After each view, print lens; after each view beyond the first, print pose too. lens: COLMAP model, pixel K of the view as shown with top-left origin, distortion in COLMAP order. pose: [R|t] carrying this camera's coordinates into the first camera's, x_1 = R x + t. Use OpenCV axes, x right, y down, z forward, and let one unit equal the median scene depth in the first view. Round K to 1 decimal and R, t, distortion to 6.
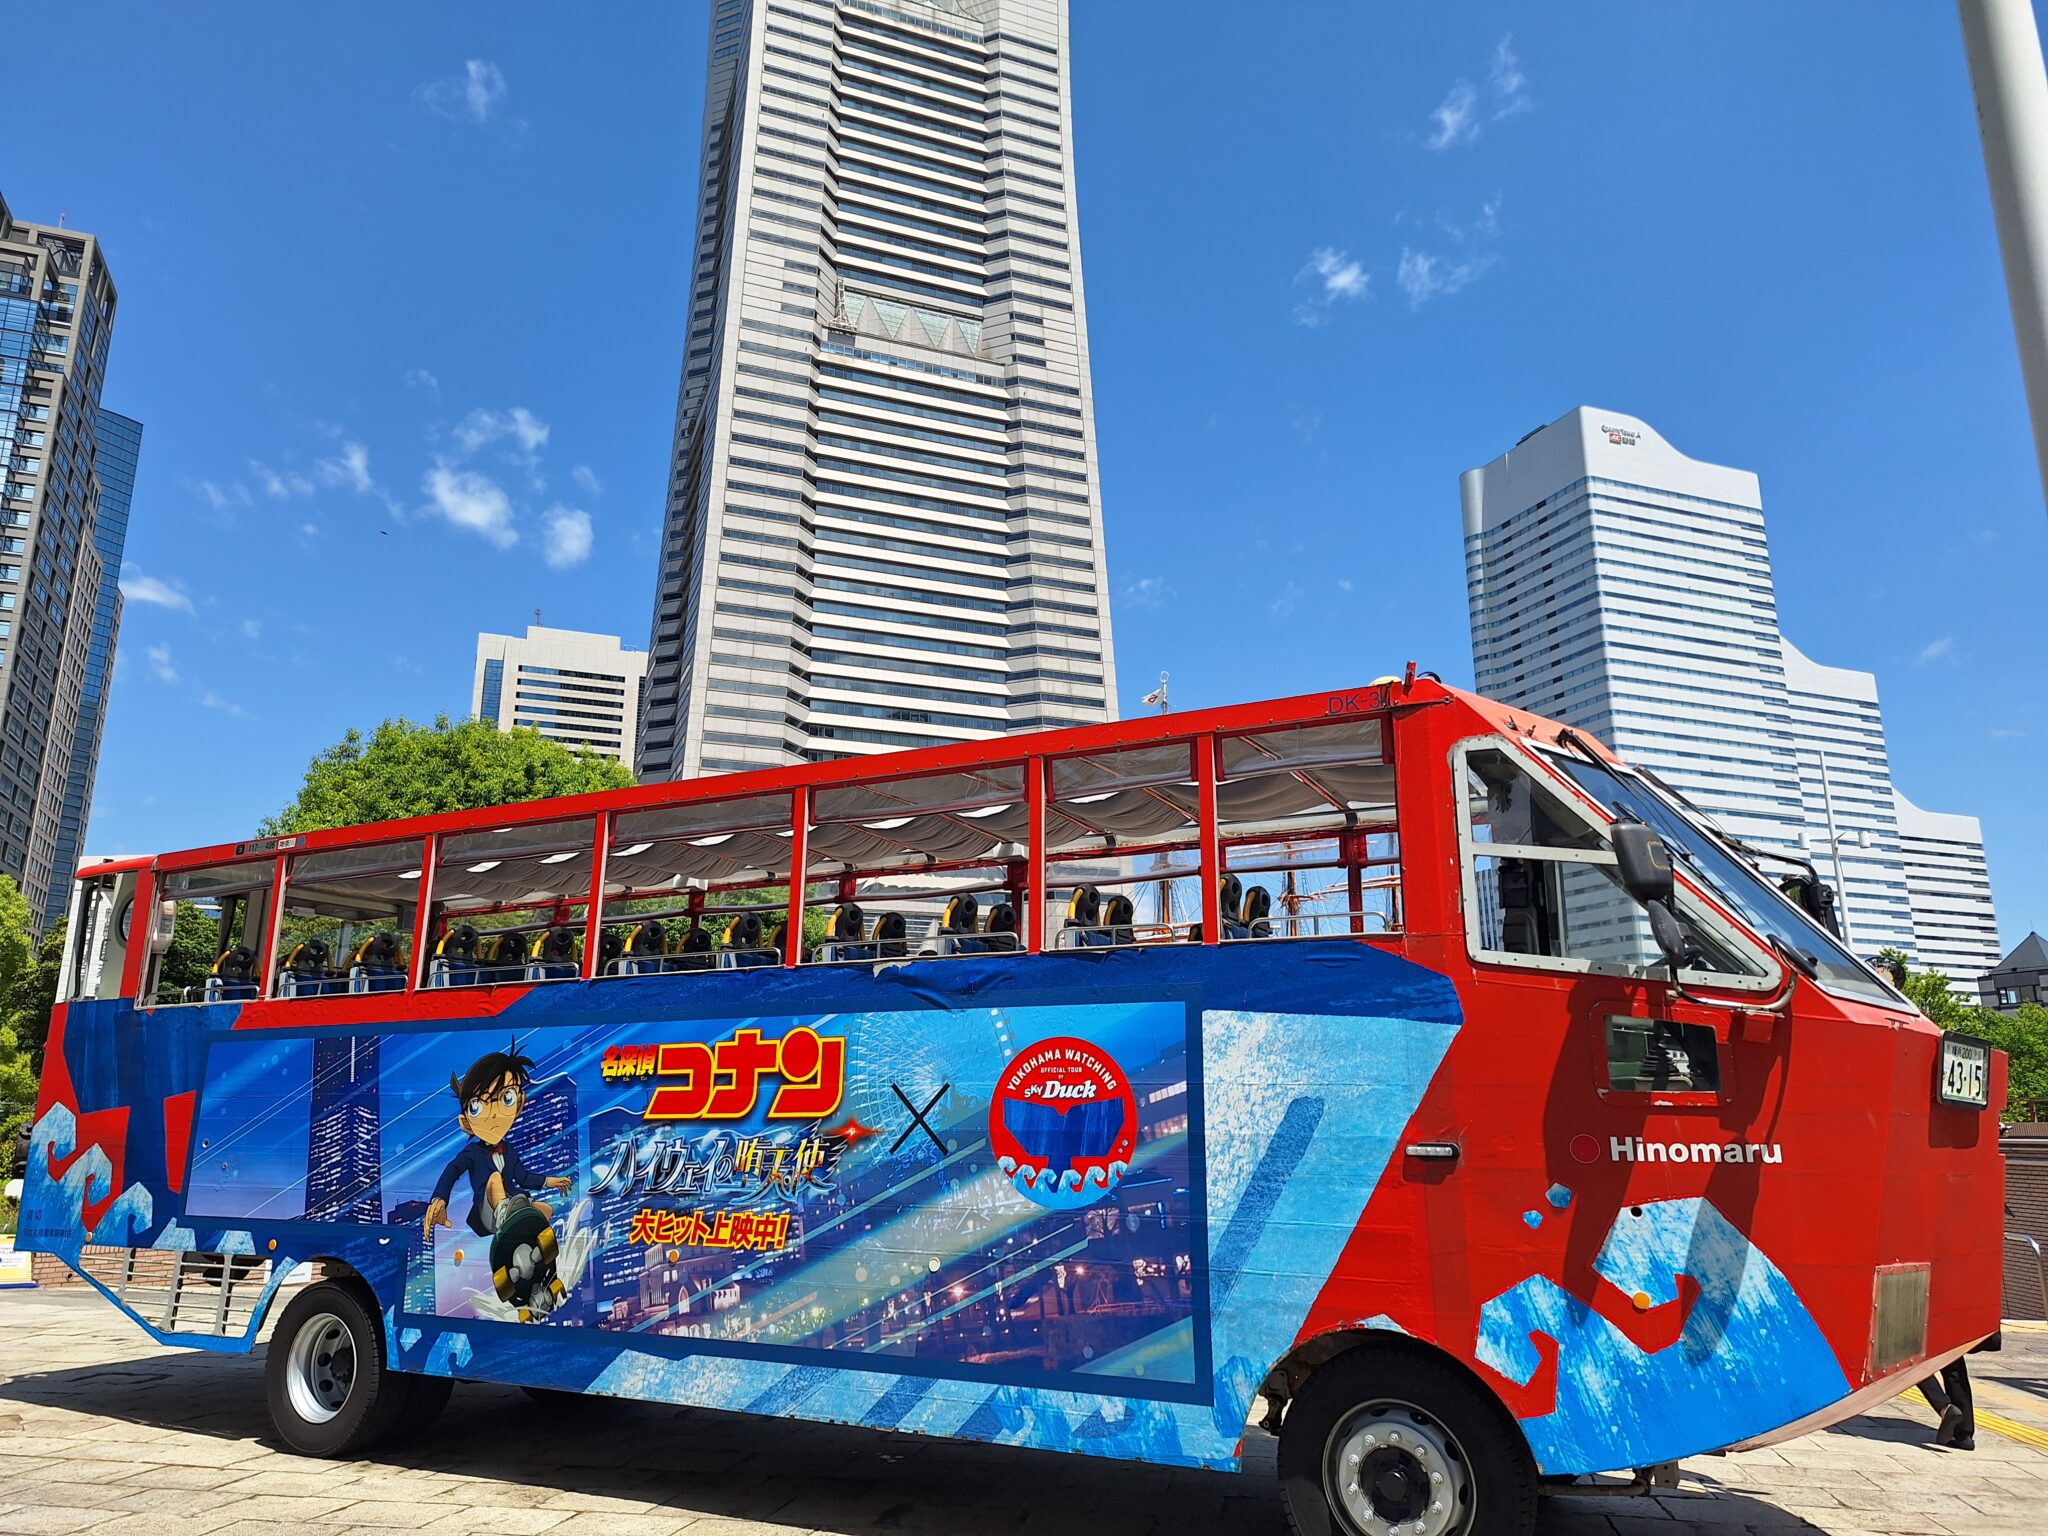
lens RADIAL K [[1418.0, 0, 1017.2], [0, 1418.0, 784.4], [0, 0, 1]] dist [0.073652, -0.085667]
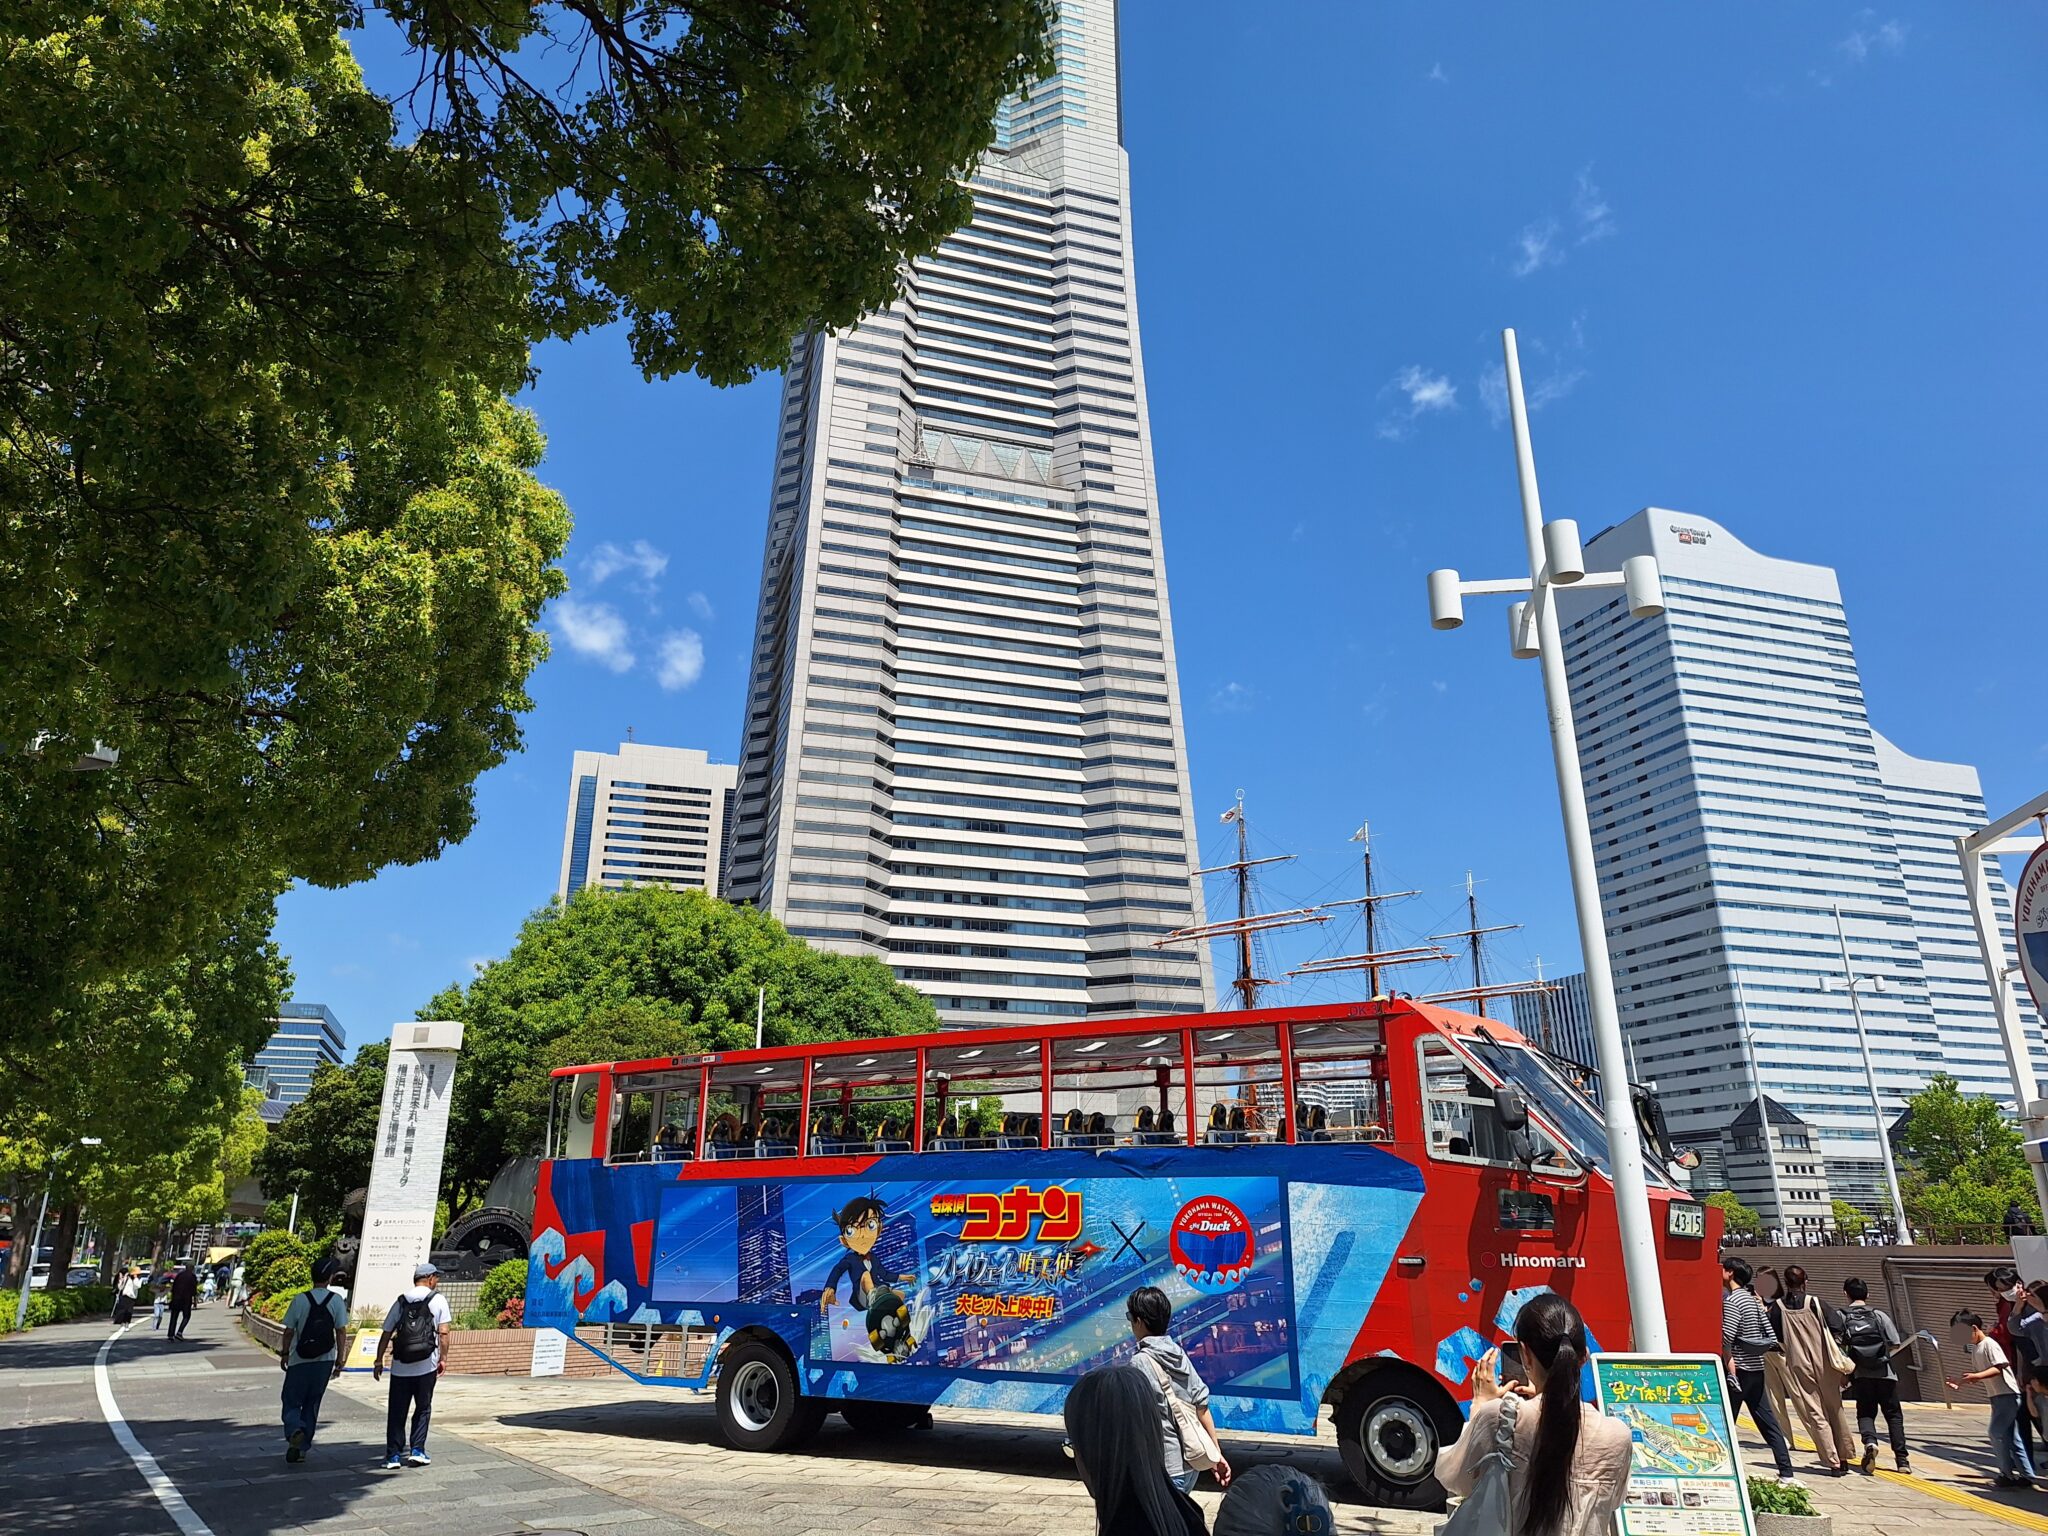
lens RADIAL K [[1418.0, 0, 994.5], [0, 1418.0, 728.5], [0, 0, 1]] dist [0.073652, -0.085667]
pose [[0.997606, -0.020609, -0.066006, -0.092951], [0.013210, 0.993774, -0.110627, -0.182921], [0.067874, 0.109490, 0.991668, -0.756170]]
